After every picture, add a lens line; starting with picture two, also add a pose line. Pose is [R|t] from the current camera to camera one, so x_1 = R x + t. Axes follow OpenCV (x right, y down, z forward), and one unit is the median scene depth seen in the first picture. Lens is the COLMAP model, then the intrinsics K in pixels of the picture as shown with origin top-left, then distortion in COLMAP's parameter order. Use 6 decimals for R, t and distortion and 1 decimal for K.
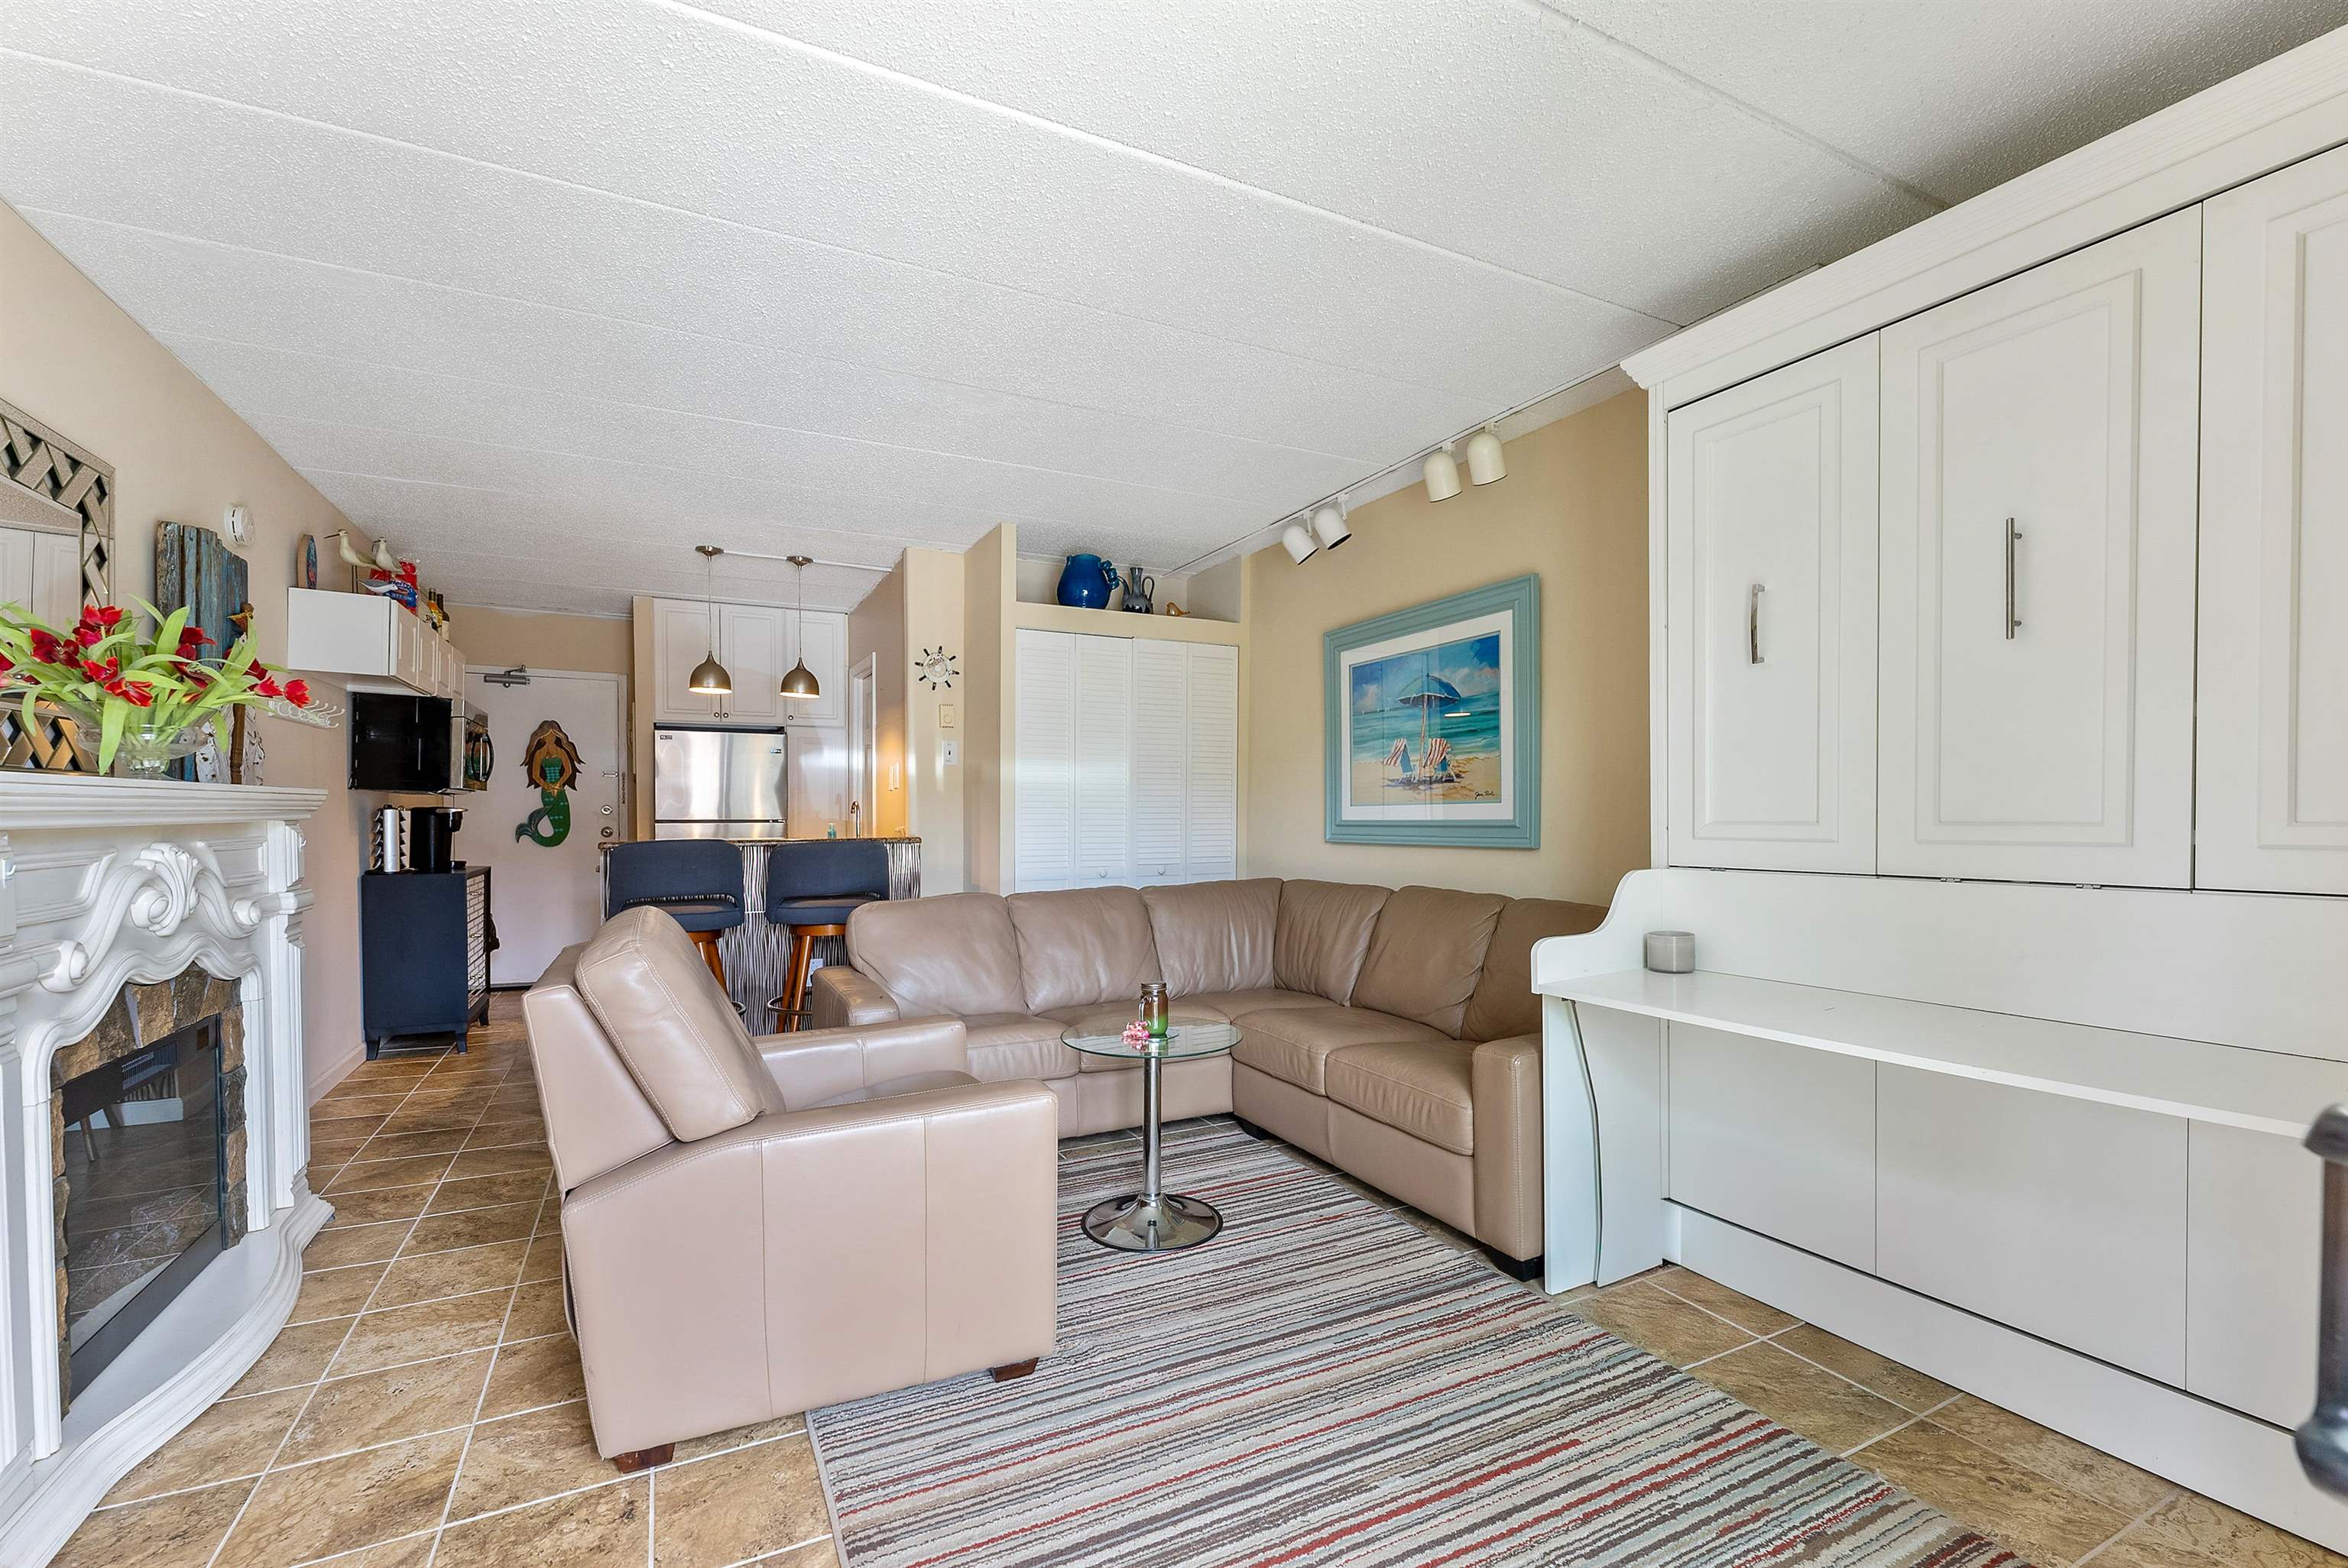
lens RADIAL K [[1002.0, 0, 1168.7], [0, 1002.0, 825.4], [0, 0, 1]] dist [-0.000052, -0.000177]
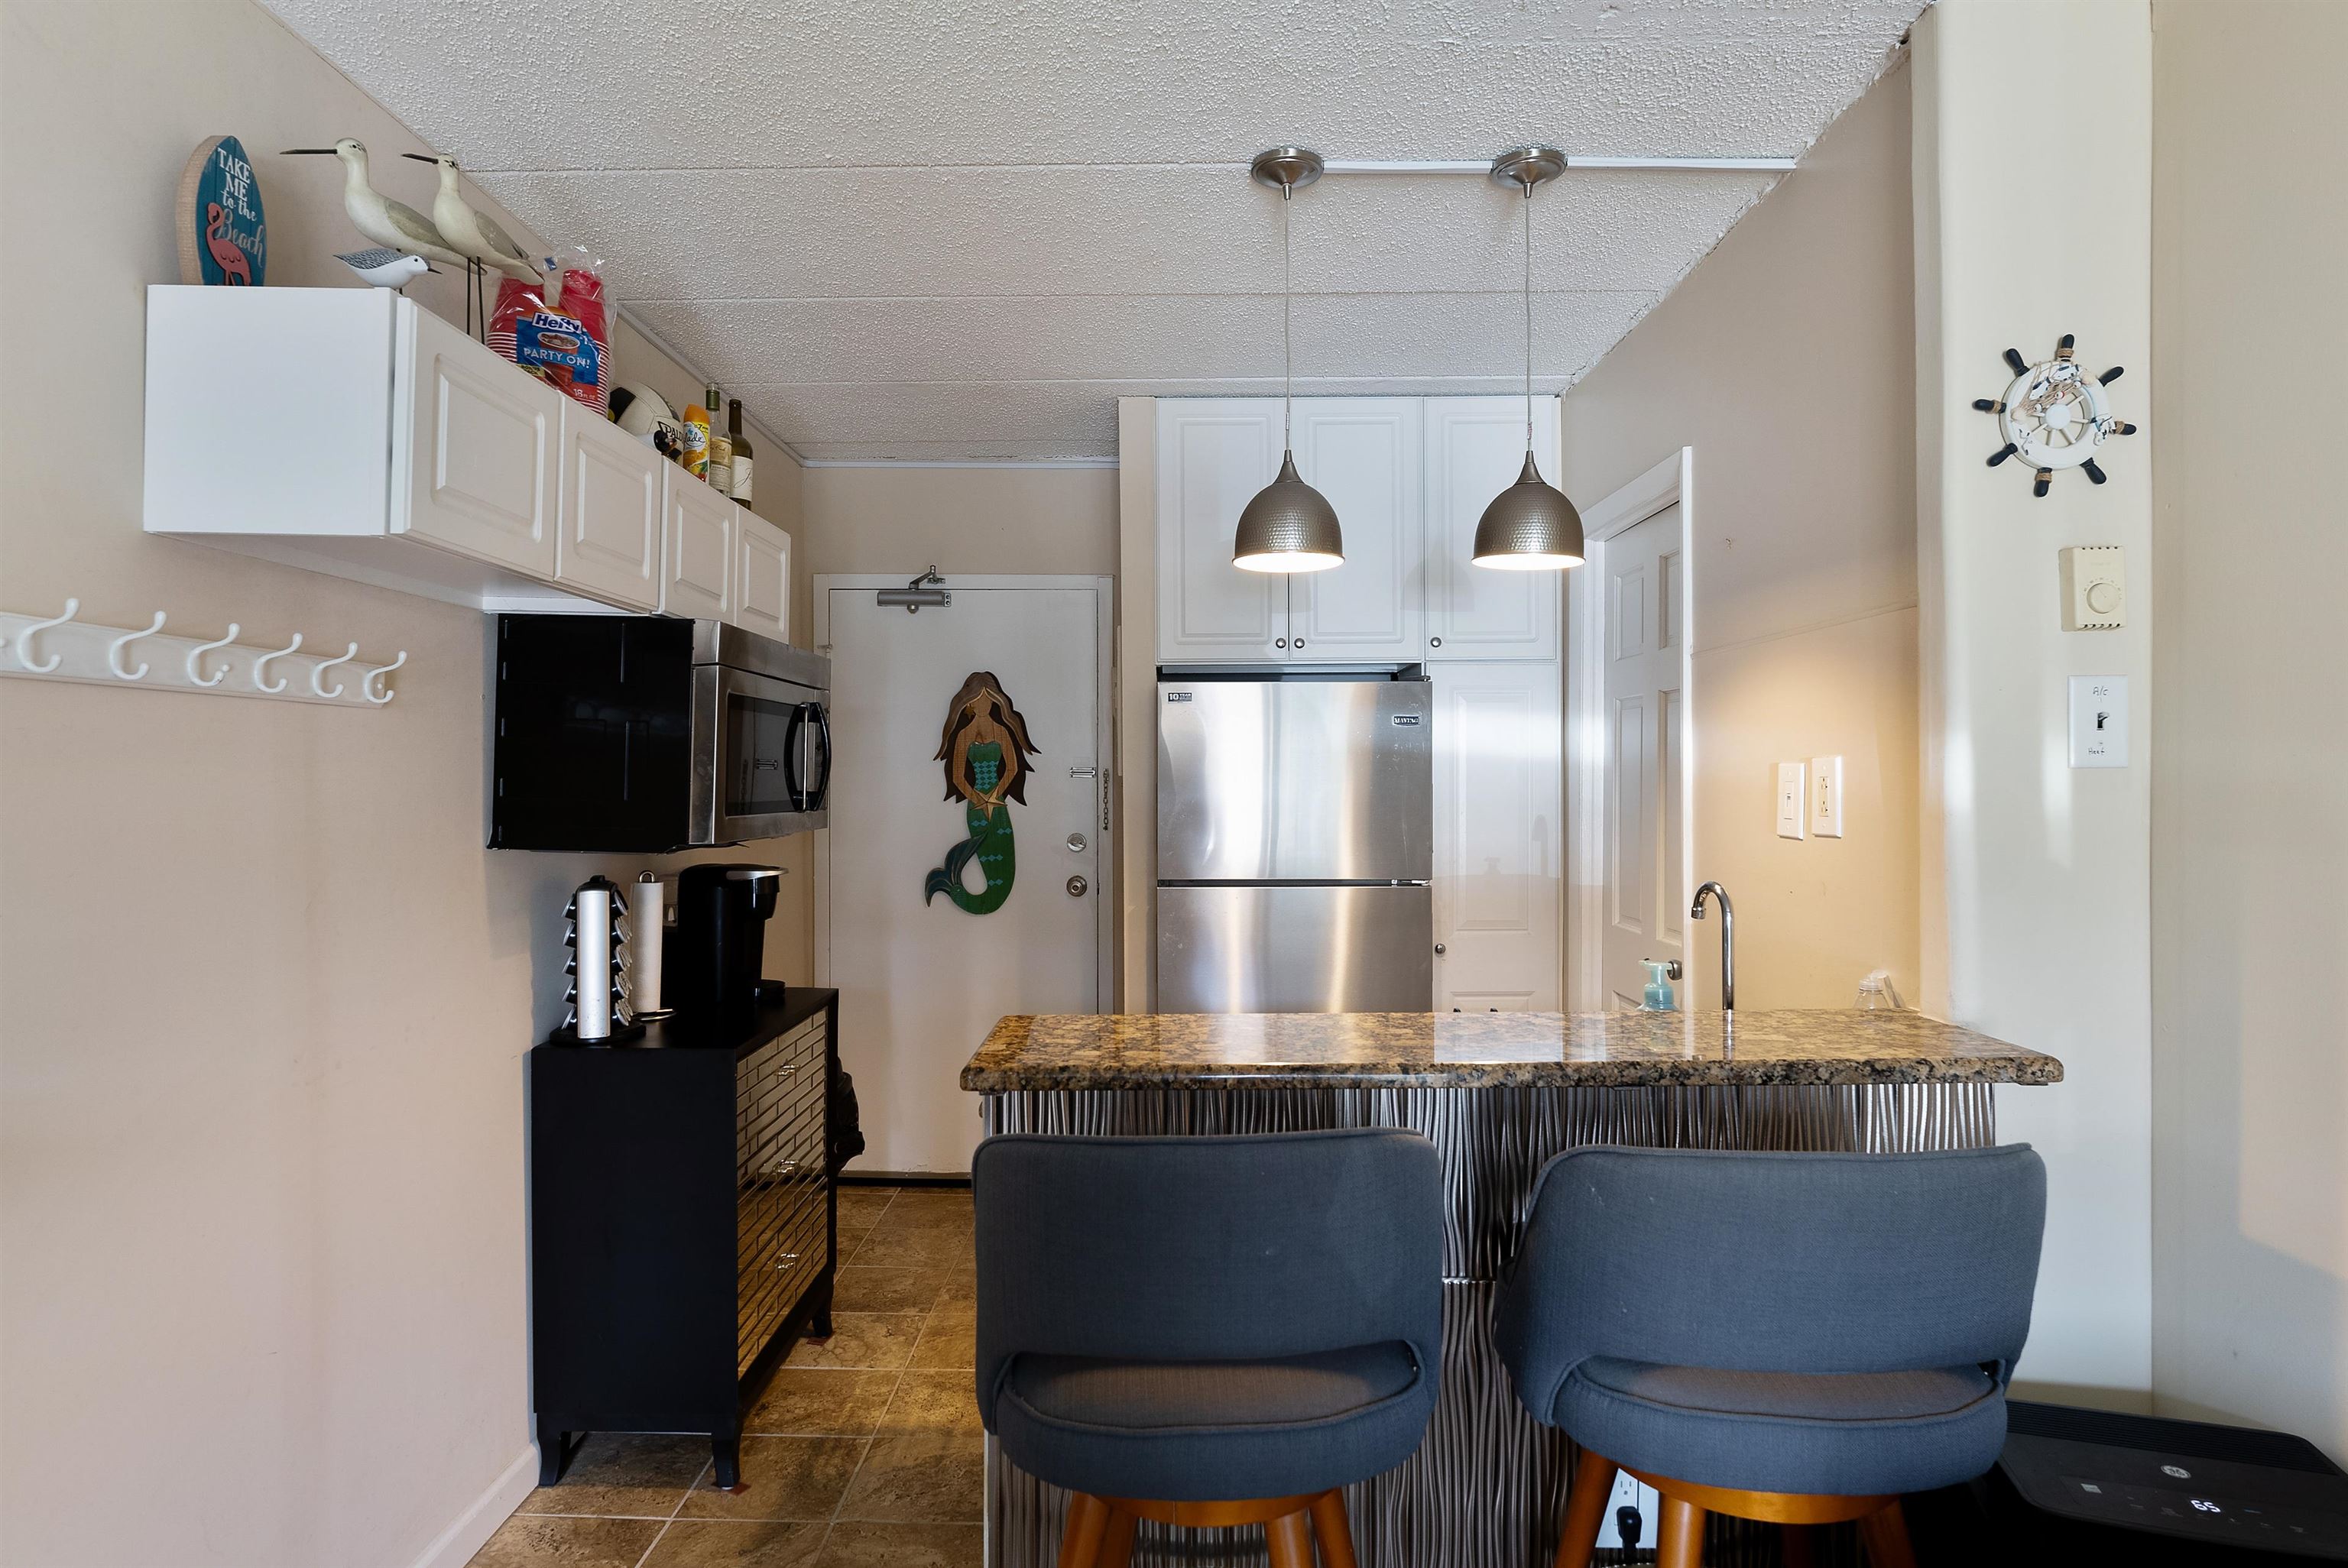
lens RADIAL K [[1268.7, 0, 1168.2], [0, 1268.7, 771.4], [0, 0, 1]] dist [0.000481, 0.000268]
pose [[0.886253, -0.004168, -0.463183, -0.346820], [-0.004621, 0.999830, -0.017839, -0.063676], [0.463179, 0.017950, 0.886083, 0.706495]]
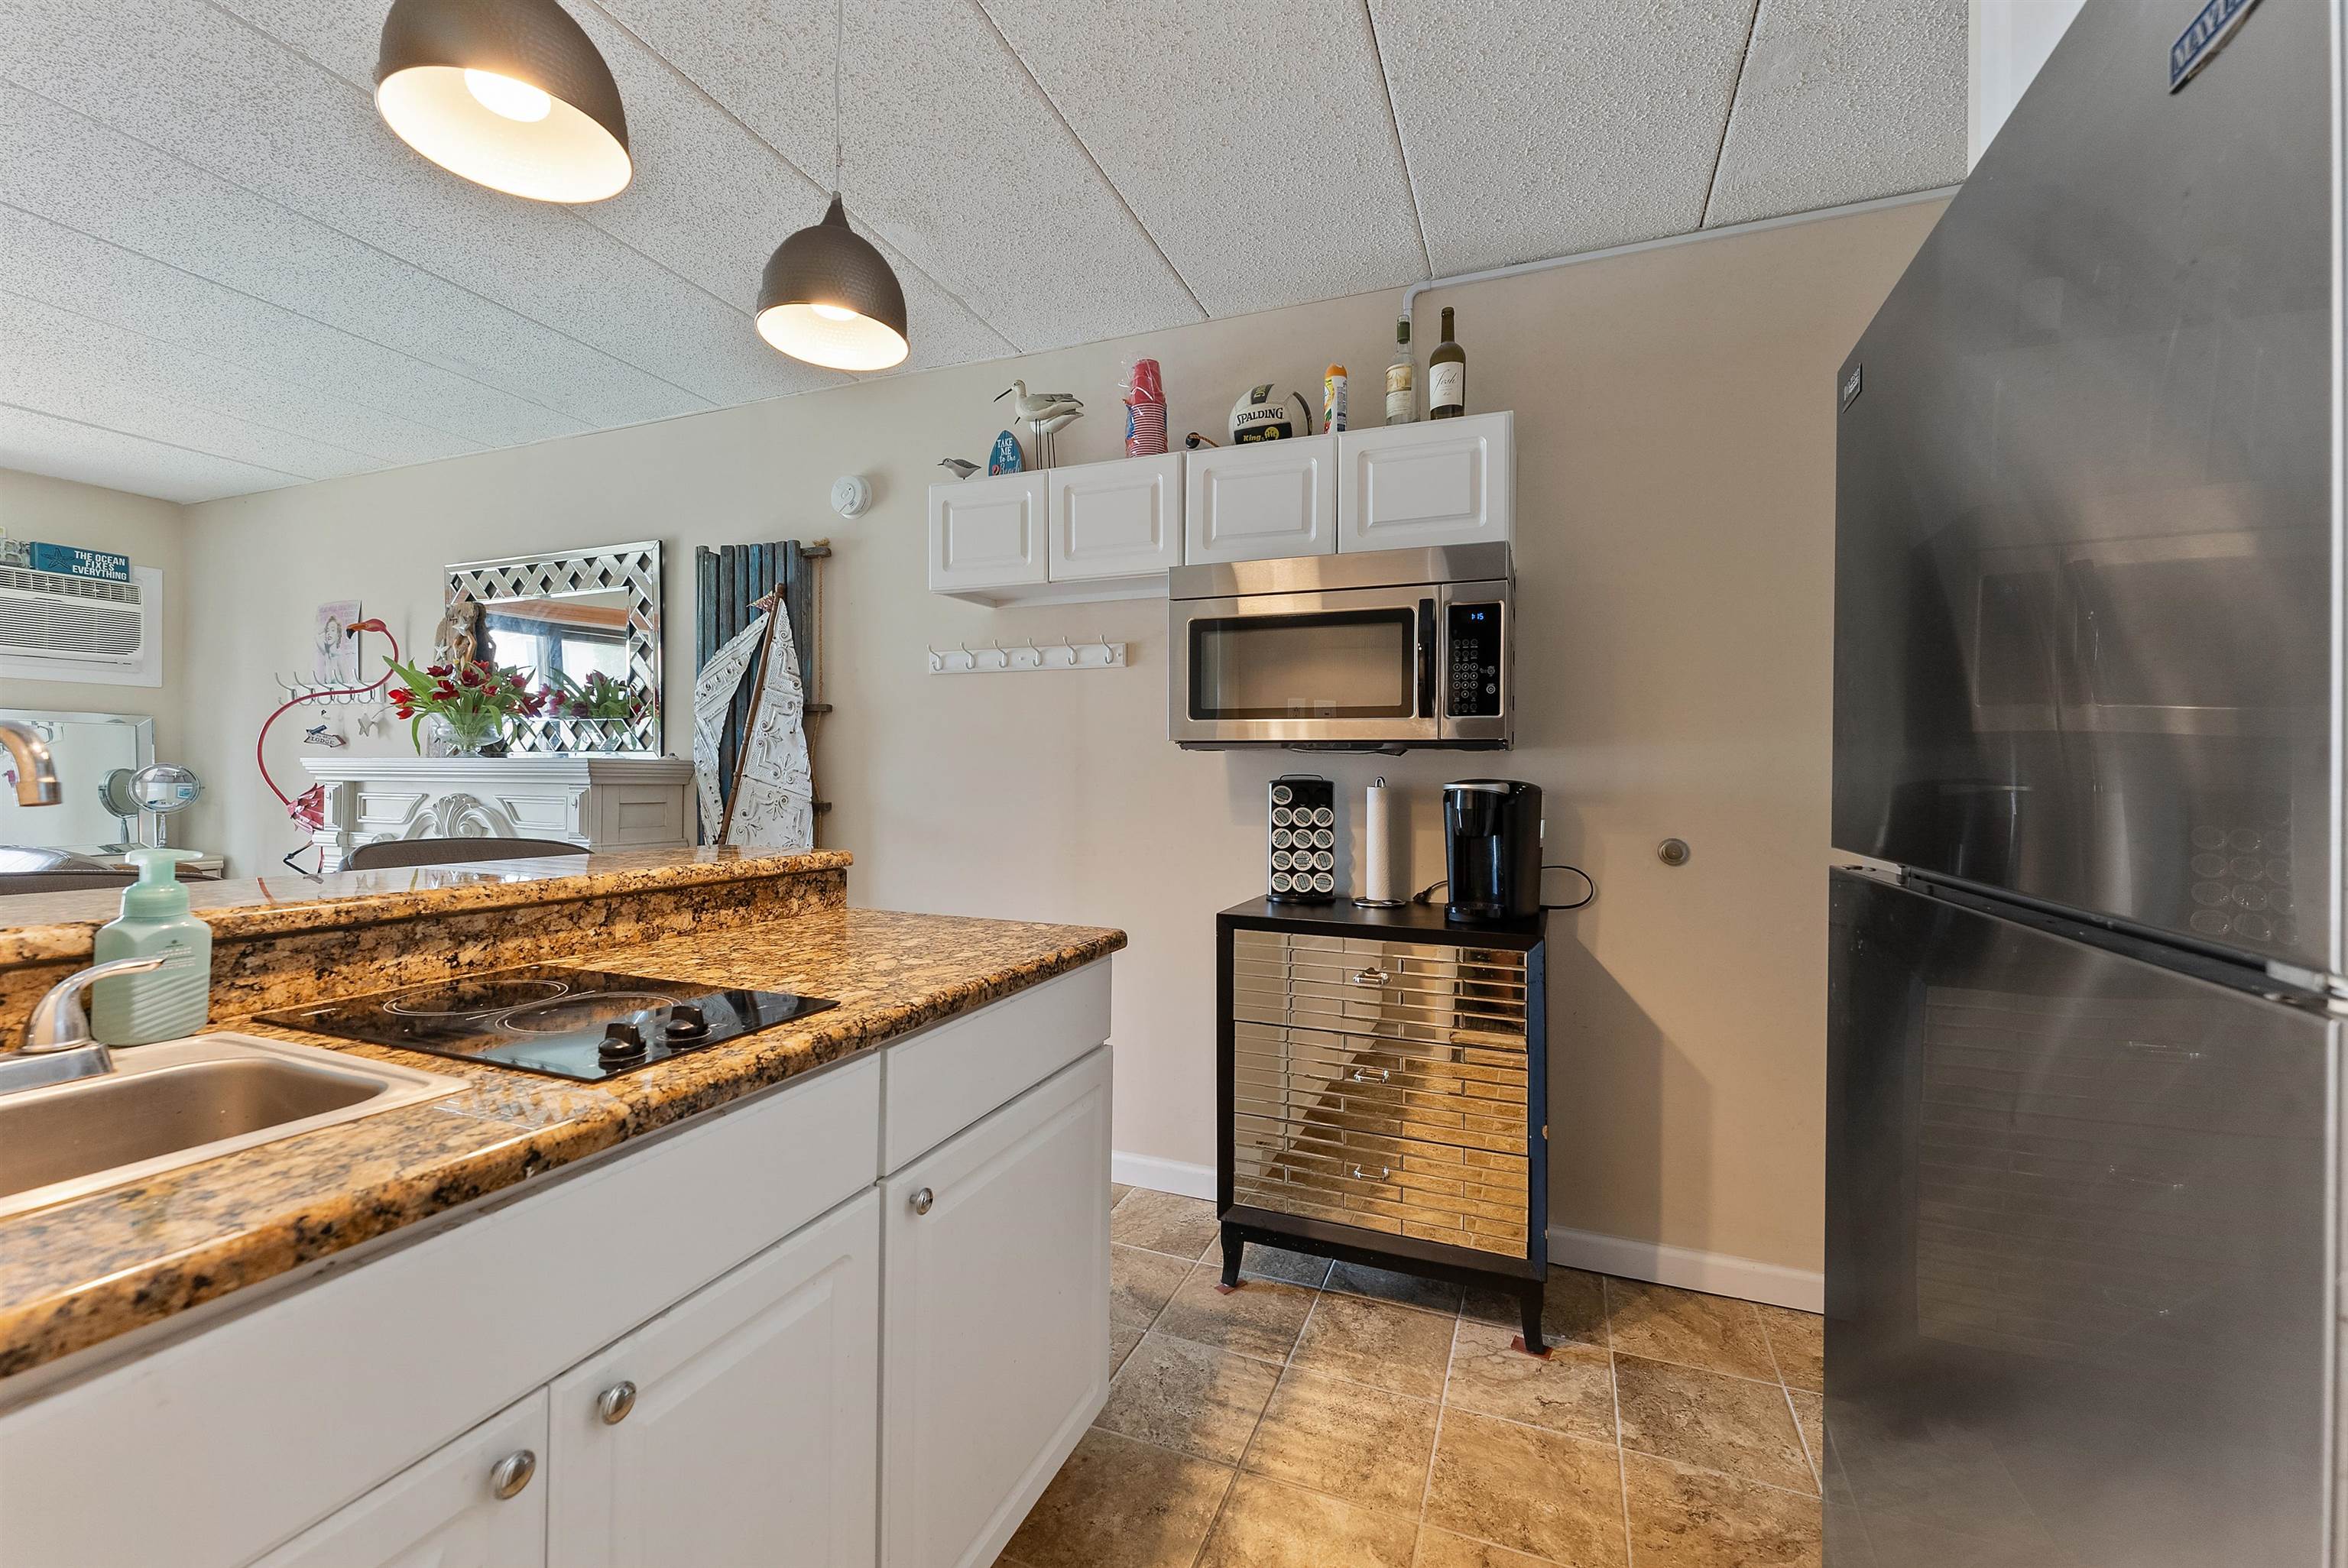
lens RADIAL K [[941.7, 0, 1175.2], [0, 941.7, 776.3], [0, 0, 1]] dist [0.000408, -0.000109]
pose [[-0.750731, -0.010169, -0.660530, -0.433813], [-0.021426, 0.999730, 0.008960, -0.026001], [0.660261, 0.020879, -0.750746, 1.524327]]
